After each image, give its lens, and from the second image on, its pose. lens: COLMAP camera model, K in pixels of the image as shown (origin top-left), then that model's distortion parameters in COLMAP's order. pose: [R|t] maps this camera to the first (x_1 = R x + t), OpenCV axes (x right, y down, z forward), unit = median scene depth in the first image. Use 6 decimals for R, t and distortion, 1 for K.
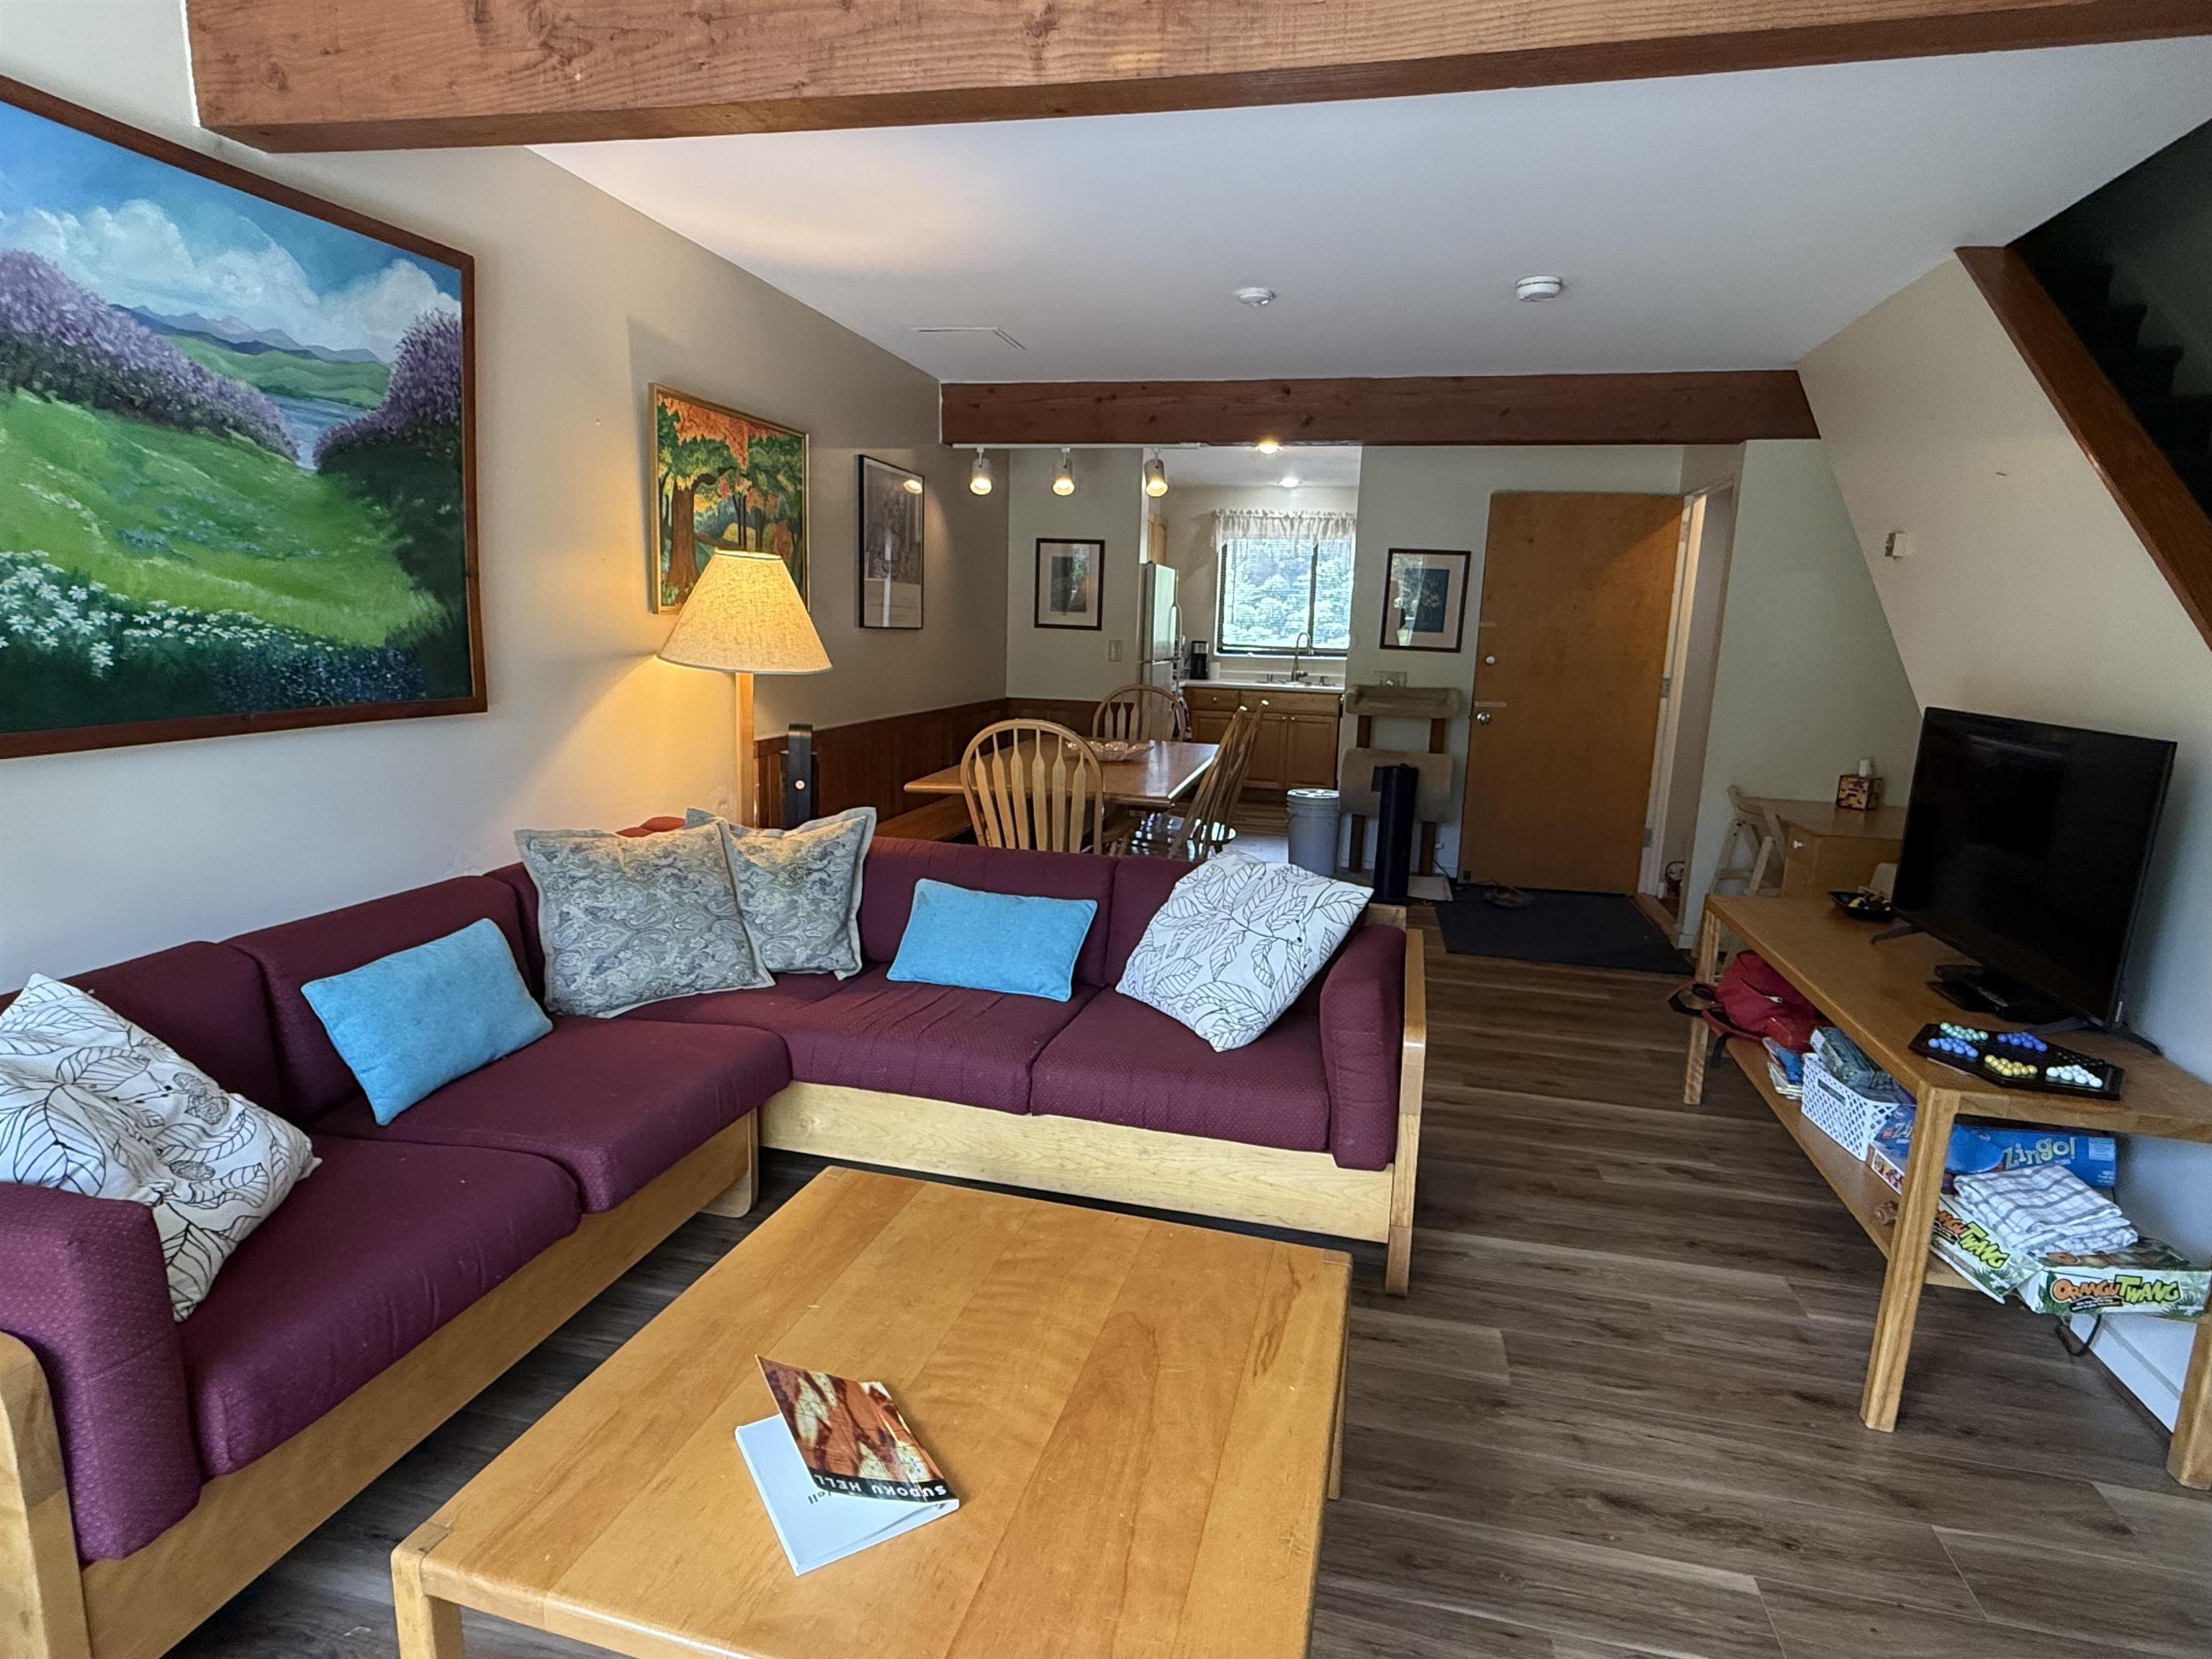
lens RADIAL K [[1133.5, 0, 1106.0], [0, 1133.5, 829.5], [0, 0, 1]] dist [0.001966, -0.000195]
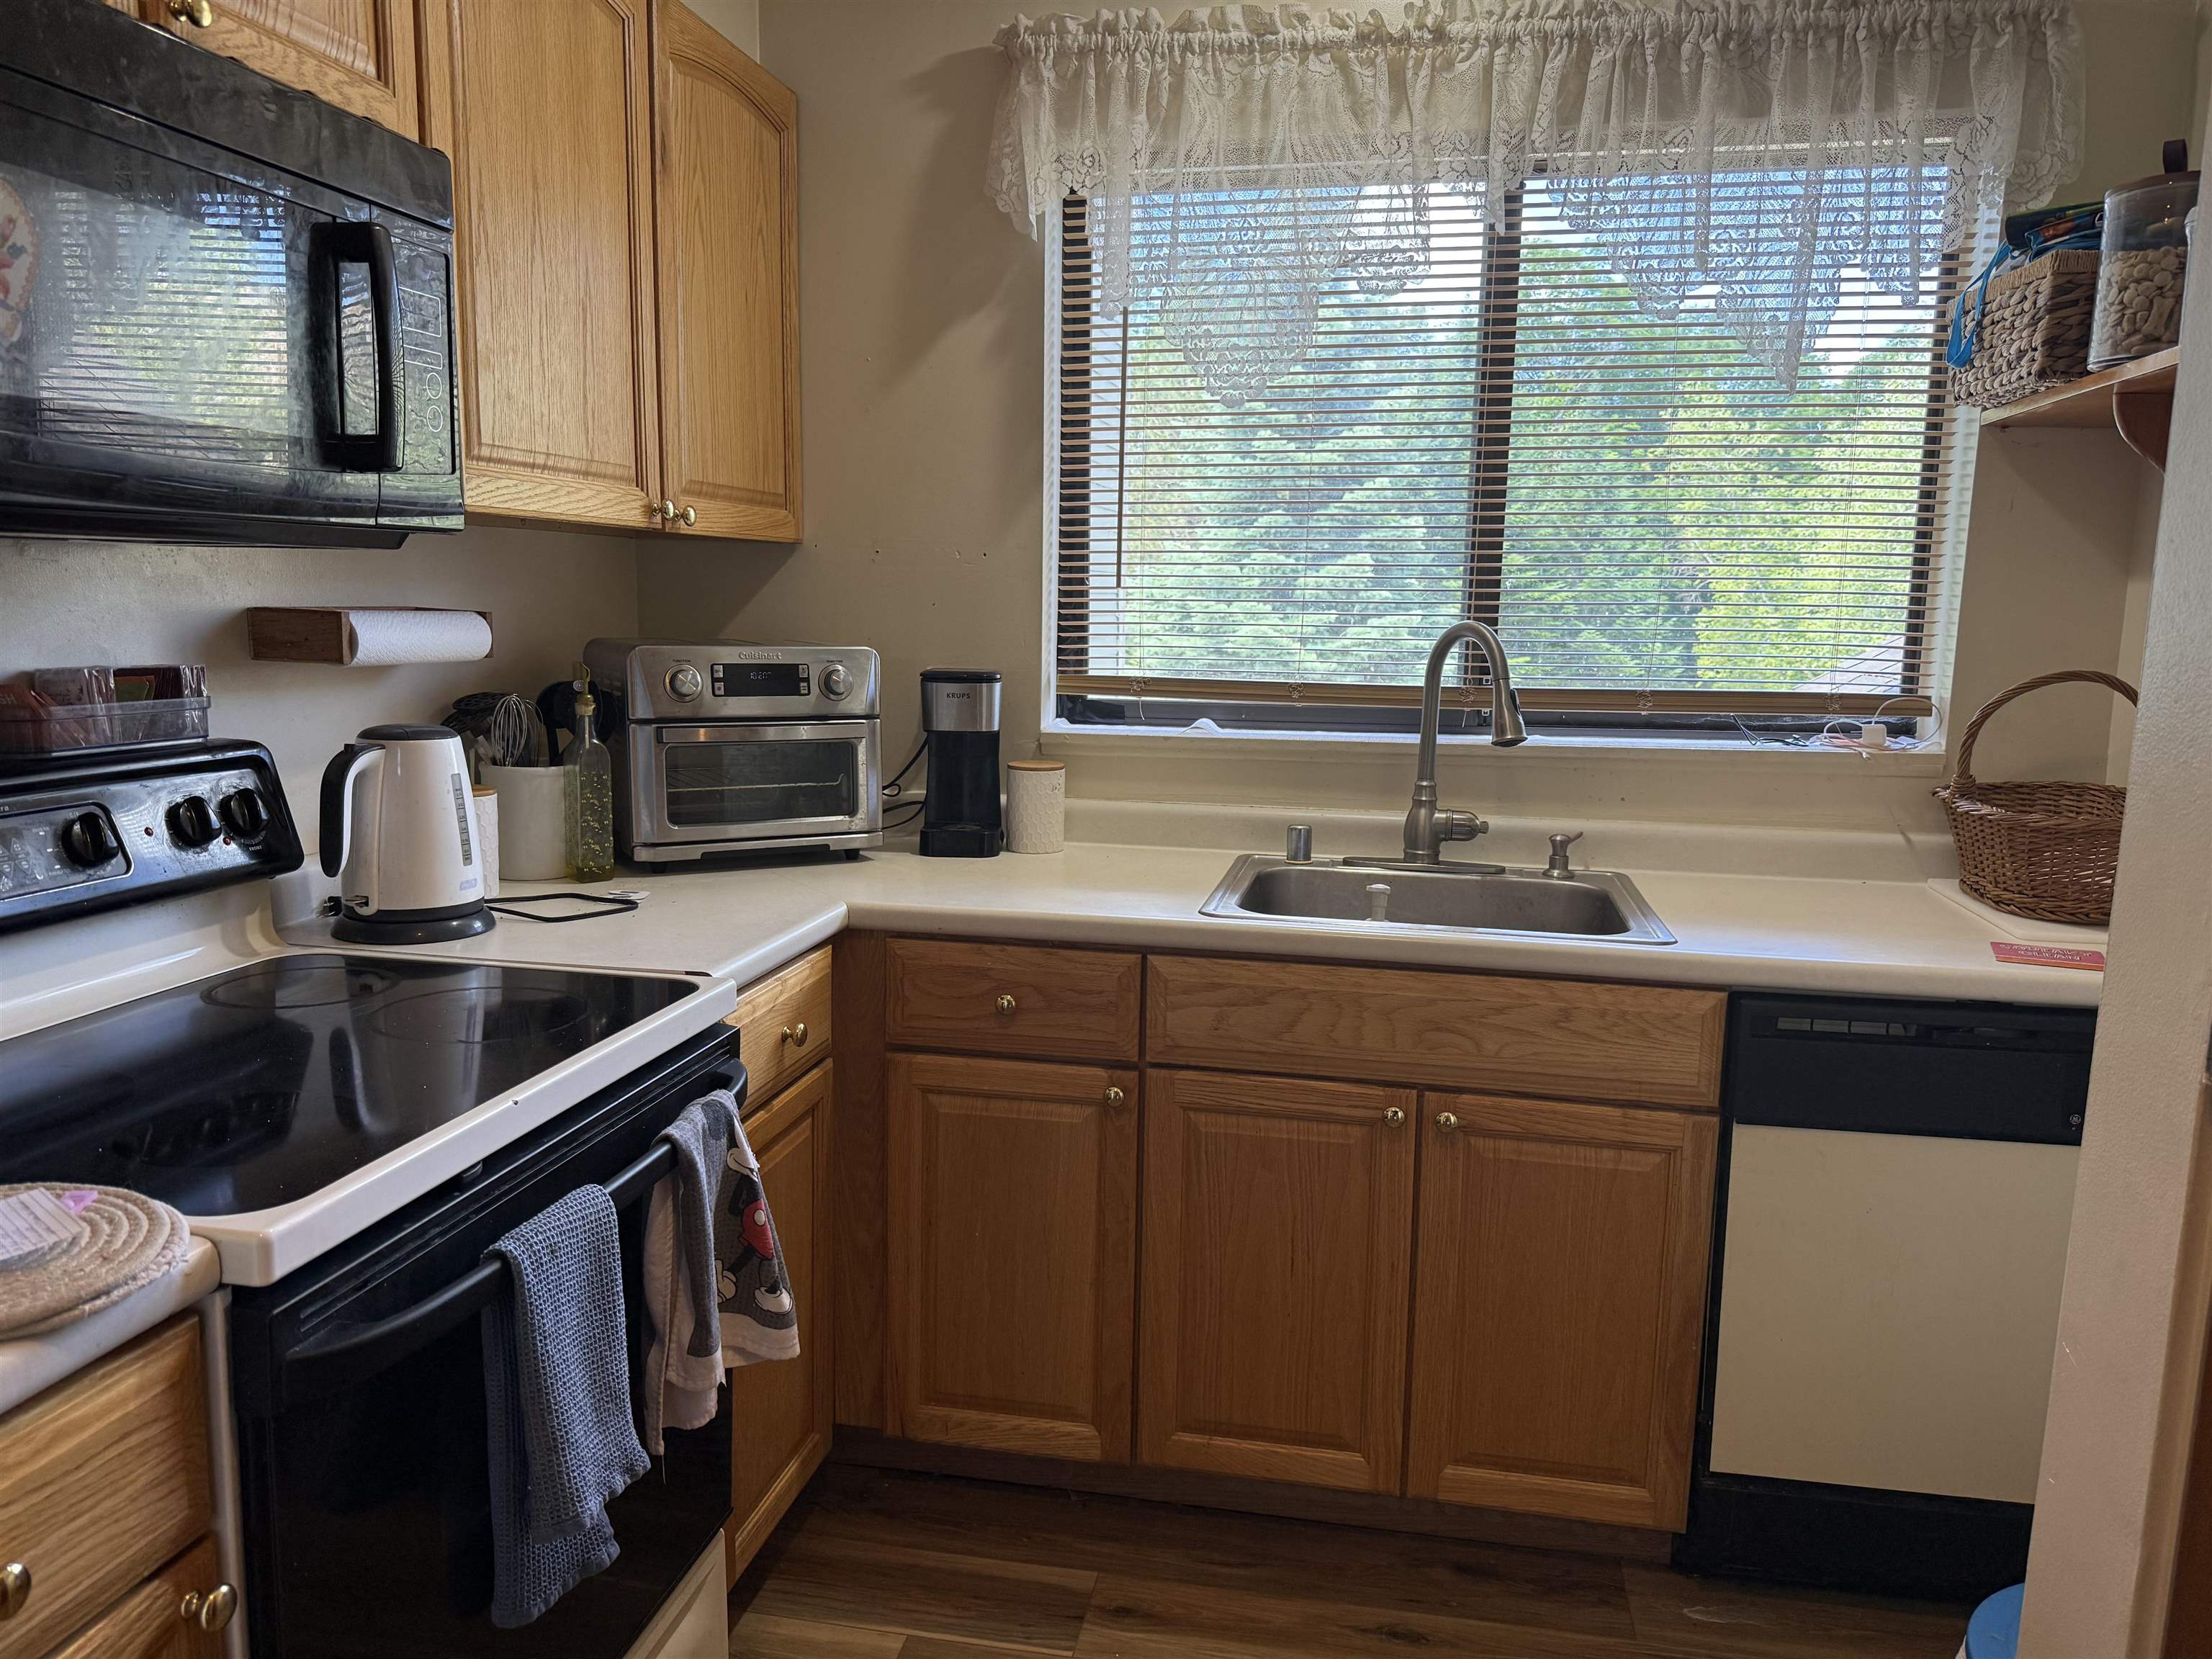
lens RADIAL K [[1533.1, 0, 1106.0], [0, 1533.1, 829.5], [0, 0, 1]] dist [0.001901, 0.000024]
pose [[0.999176, -0.018812, 0.035955, 0.144930], [0.019890, 0.999357, -0.029845, -0.188482], [-0.035371, 0.030535, 0.998908, 1.055918]]
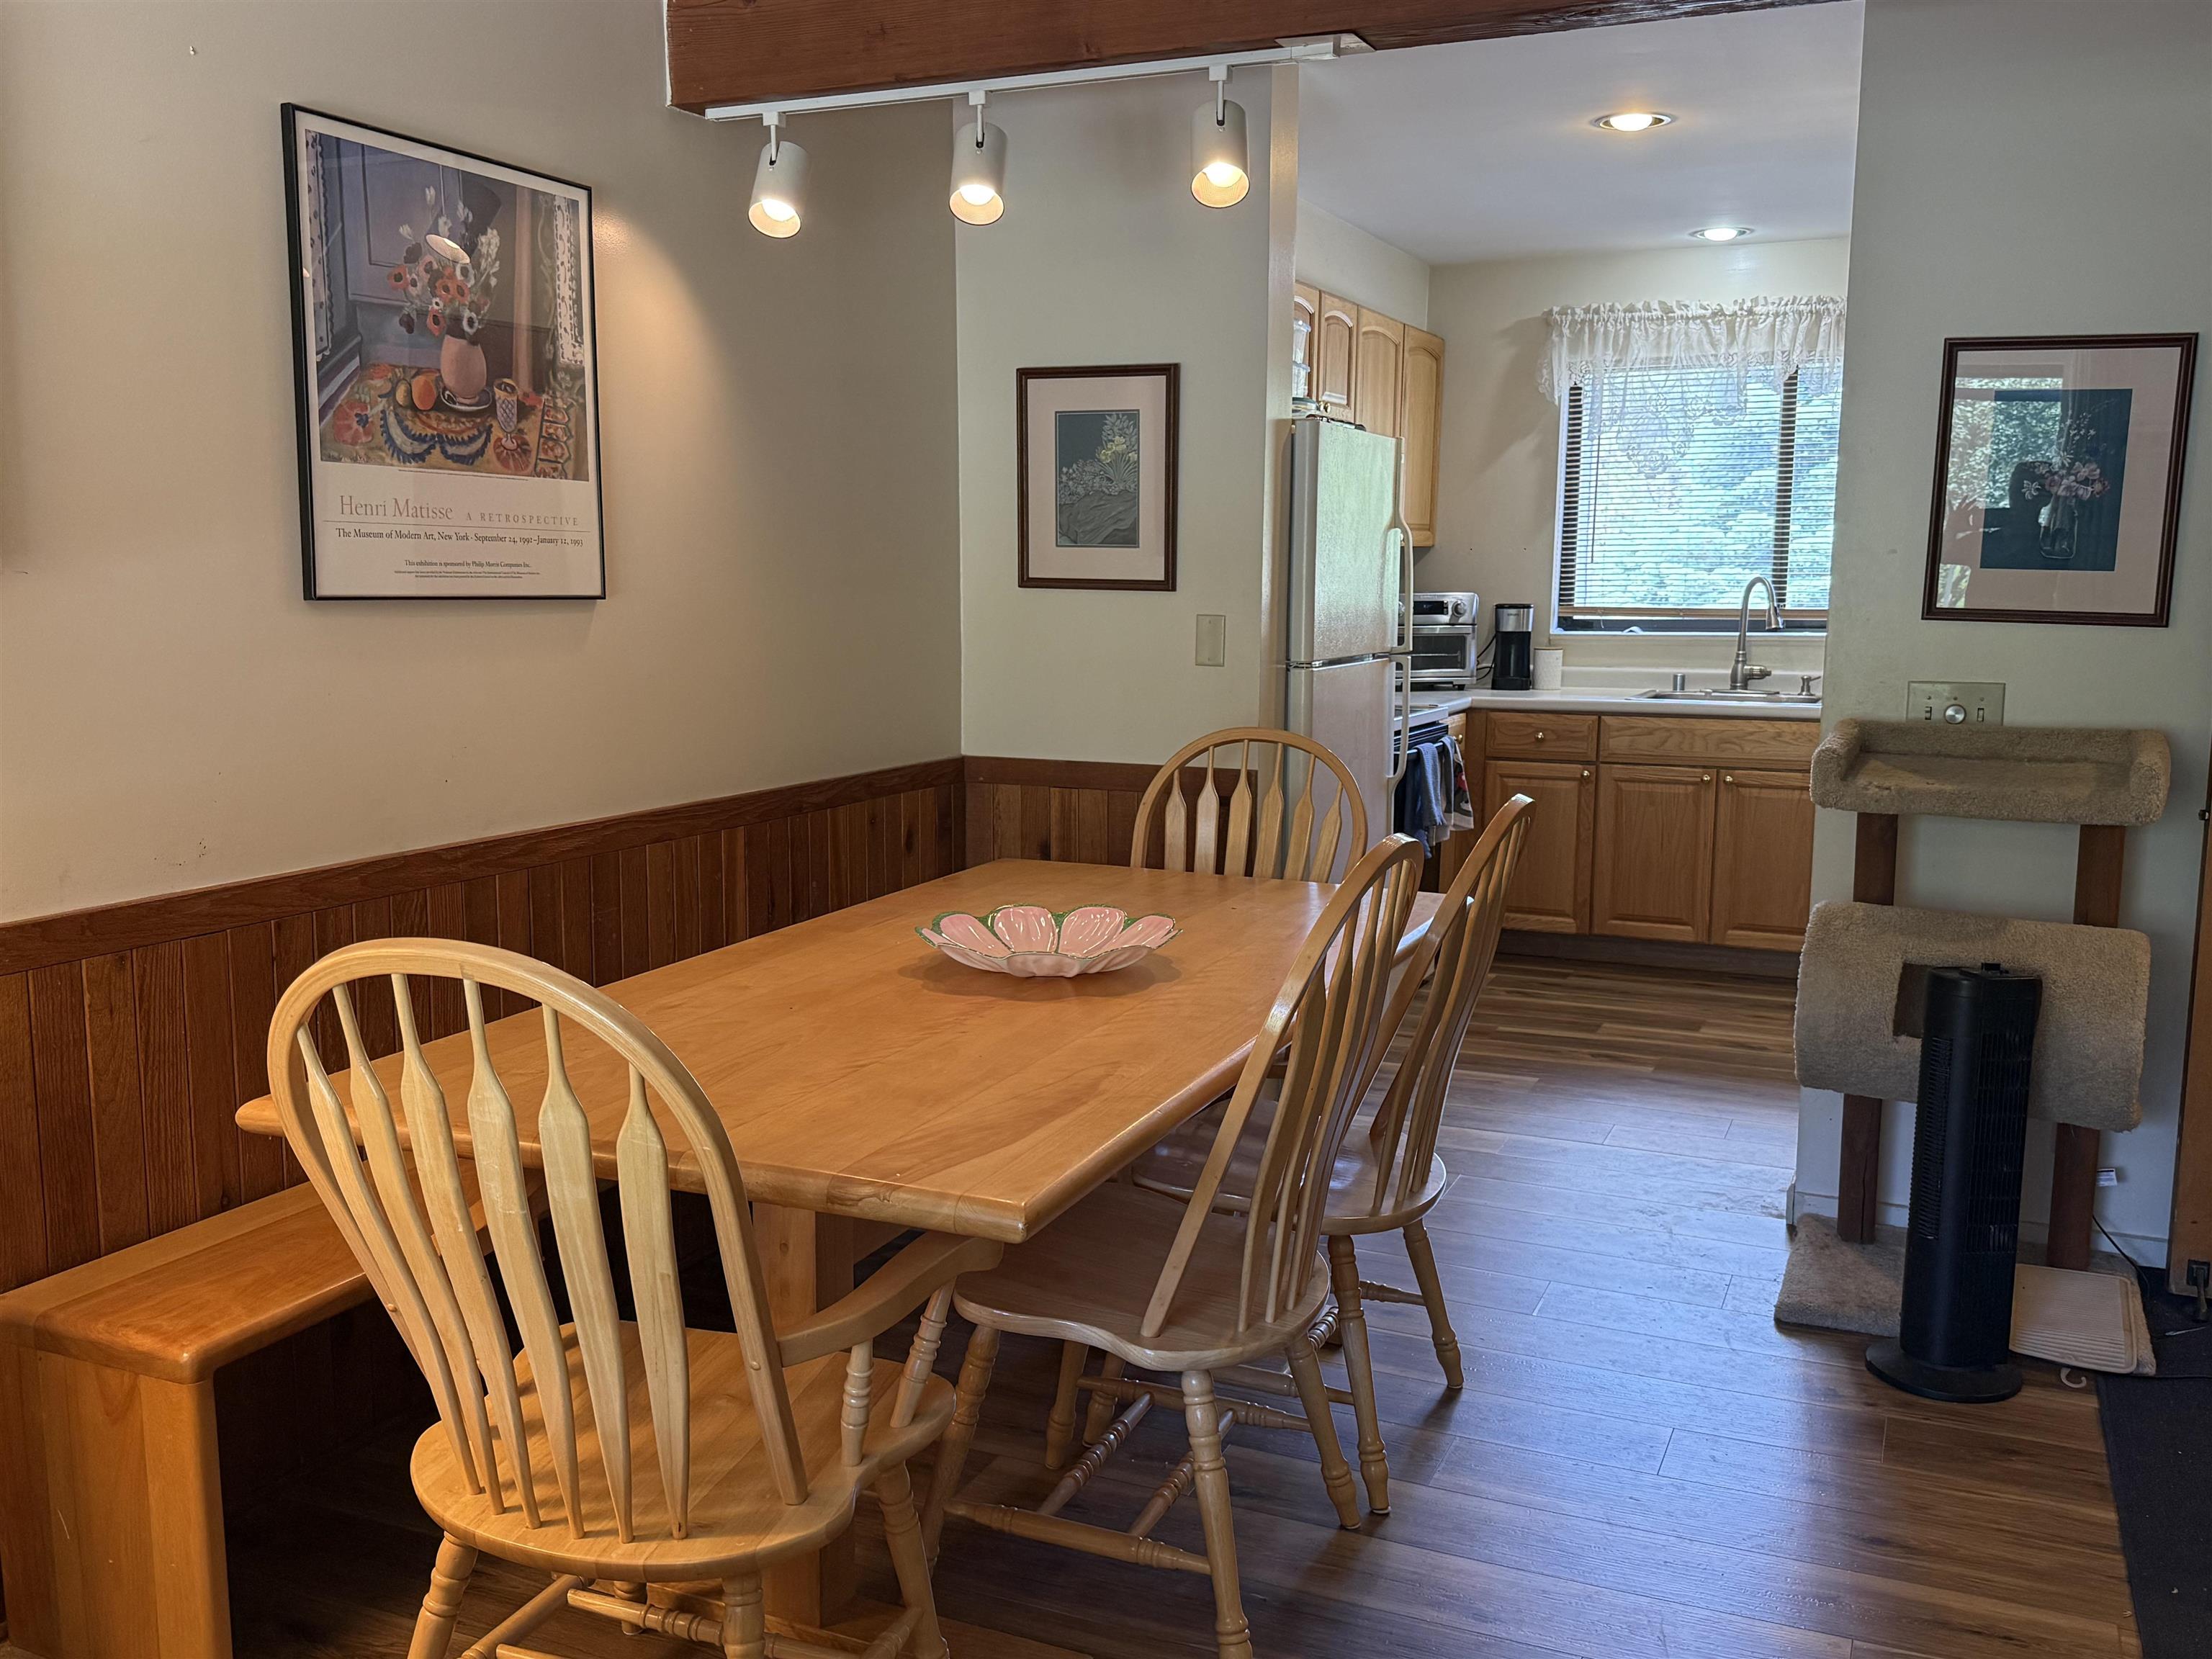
lens RADIAL K [[1882.3, 0, 1106.0], [0, 1882.3, 829.5], [0, 0, 1]] dist [0.161268, -0.283403]
pose [[0.981115, 0.002314, -0.193412, 0.102371], [-0.011049, 0.998966, -0.044095, -0.061659], [0.193110, 0.045399, 0.980126, 0.345489]]
